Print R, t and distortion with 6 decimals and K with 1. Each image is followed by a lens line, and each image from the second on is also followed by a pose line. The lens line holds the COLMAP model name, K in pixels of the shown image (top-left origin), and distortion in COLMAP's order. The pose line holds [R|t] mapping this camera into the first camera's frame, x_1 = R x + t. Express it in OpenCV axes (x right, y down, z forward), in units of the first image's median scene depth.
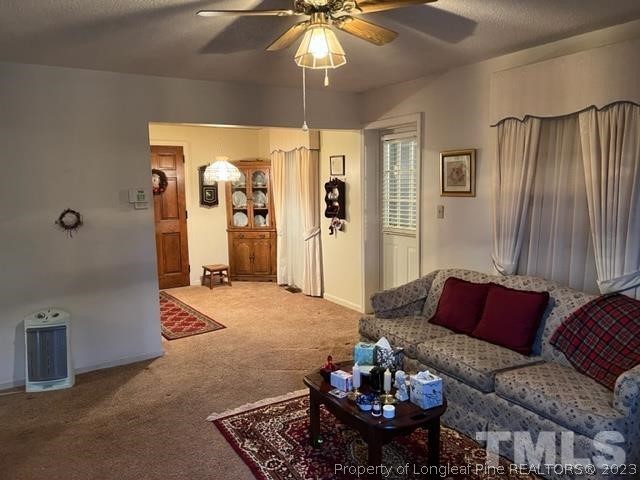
lens RADIAL K [[482.4, 0, 320.0], [0, 482.4, 240.0], [0, 0, 1]] dist [0.088768, -0.098206]
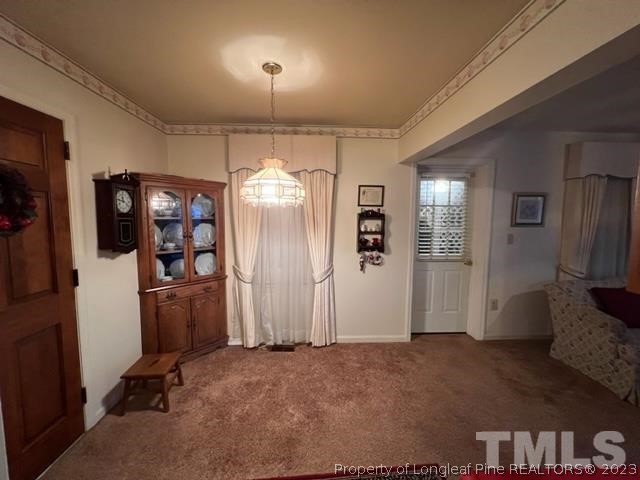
lens RADIAL K [[265.3, 0, 320.0], [0, 265.3, 240.0], [0, 0, 1]] dist [0.001190, 0.000351]
pose [[0.480918, -0.057821, 0.874857, -0.591840], [0.092063, 0.995637, 0.015196, -0.110553], [-0.871919, 0.073234, 0.484143, 1.081559]]
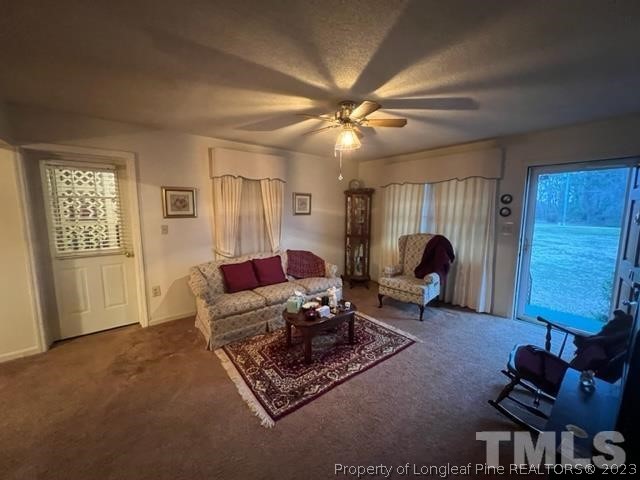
lens RADIAL K [[257.9, 0, 320.0], [0, 257.9, 240.0], [0, 0, 1]] dist [0.000259, 0.000197]
pose [[-0.132937, -0.095800, 0.986484, -0.534861], [0.125718, 0.985648, 0.112660, -0.055004], [-0.983119, 0.138995, -0.118985, 0.644191]]
